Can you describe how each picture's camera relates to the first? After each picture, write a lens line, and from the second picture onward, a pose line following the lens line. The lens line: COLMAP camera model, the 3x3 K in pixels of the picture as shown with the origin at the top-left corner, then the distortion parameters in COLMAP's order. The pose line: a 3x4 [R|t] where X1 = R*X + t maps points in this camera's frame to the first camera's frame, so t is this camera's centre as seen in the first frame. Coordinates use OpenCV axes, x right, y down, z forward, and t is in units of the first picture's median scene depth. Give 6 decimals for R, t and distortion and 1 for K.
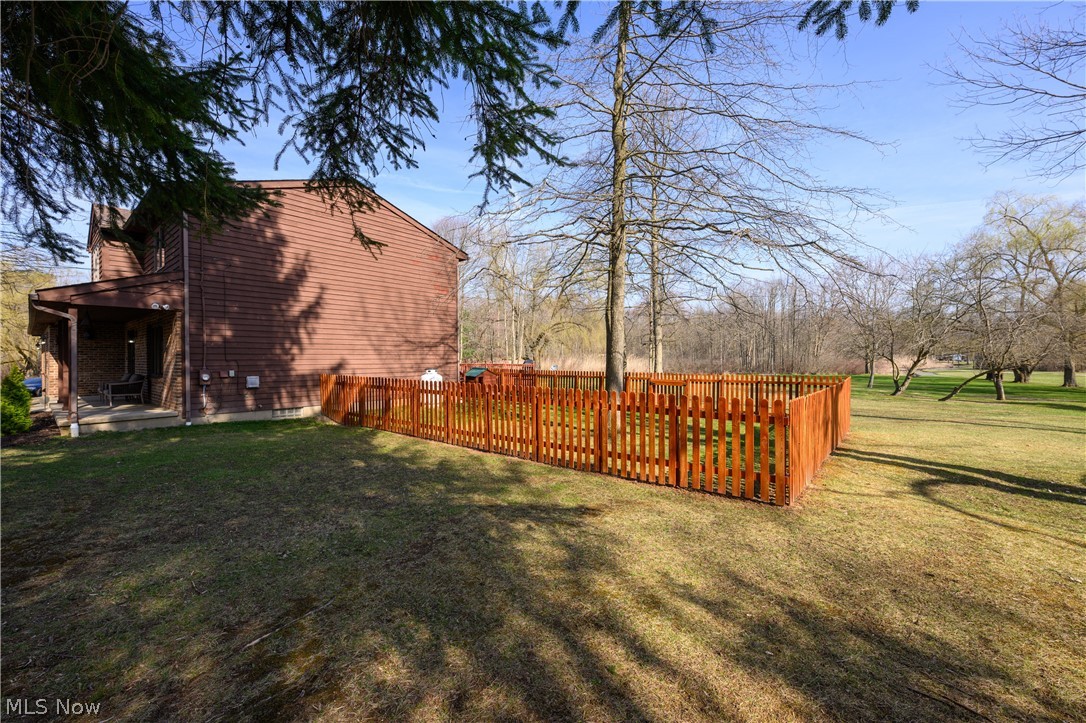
lens RADIAL K [[425.1, 0, 542.7], [0, 425.1, 365.0], [0, 0, 1]] dist [-0.000704, 0.000254]
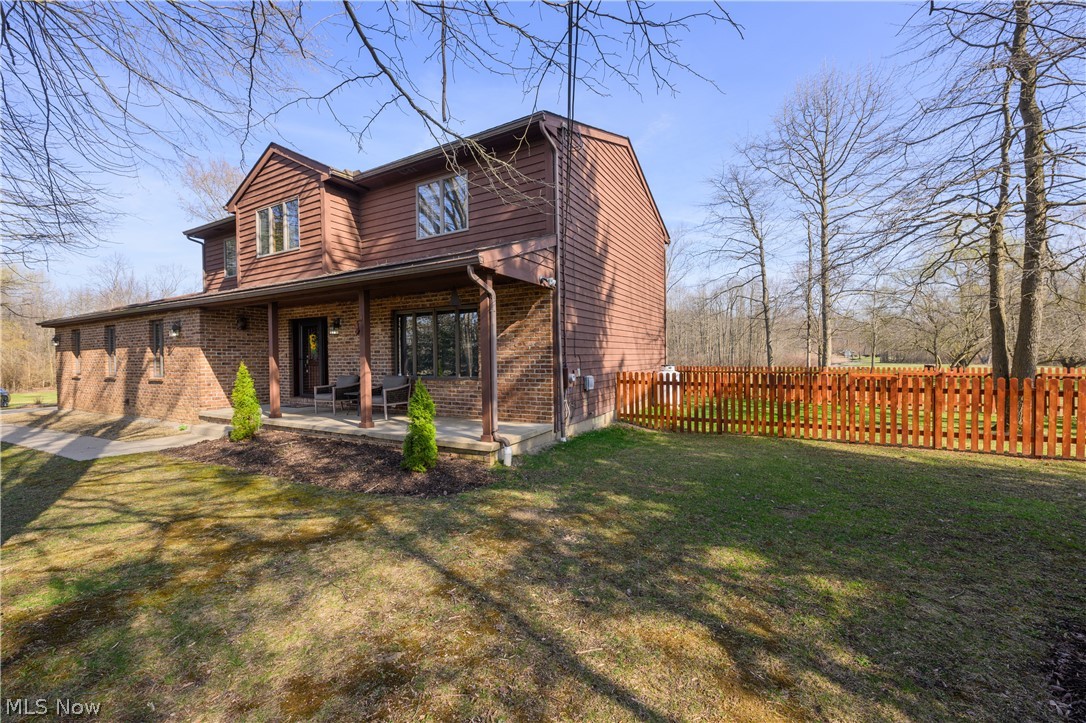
lens RADIAL K [[425.1, 0, 541.1], [0, 425.1, 358.5], [0, 0, 1]] dist [-0.000704, 0.000254]
pose [[0.987966, -0.001763, 0.154661, -0.811166], [0.002608, 0.999983, -0.005261, -0.000920], [-0.154649, 0.005601, 0.987954, 0.218210]]
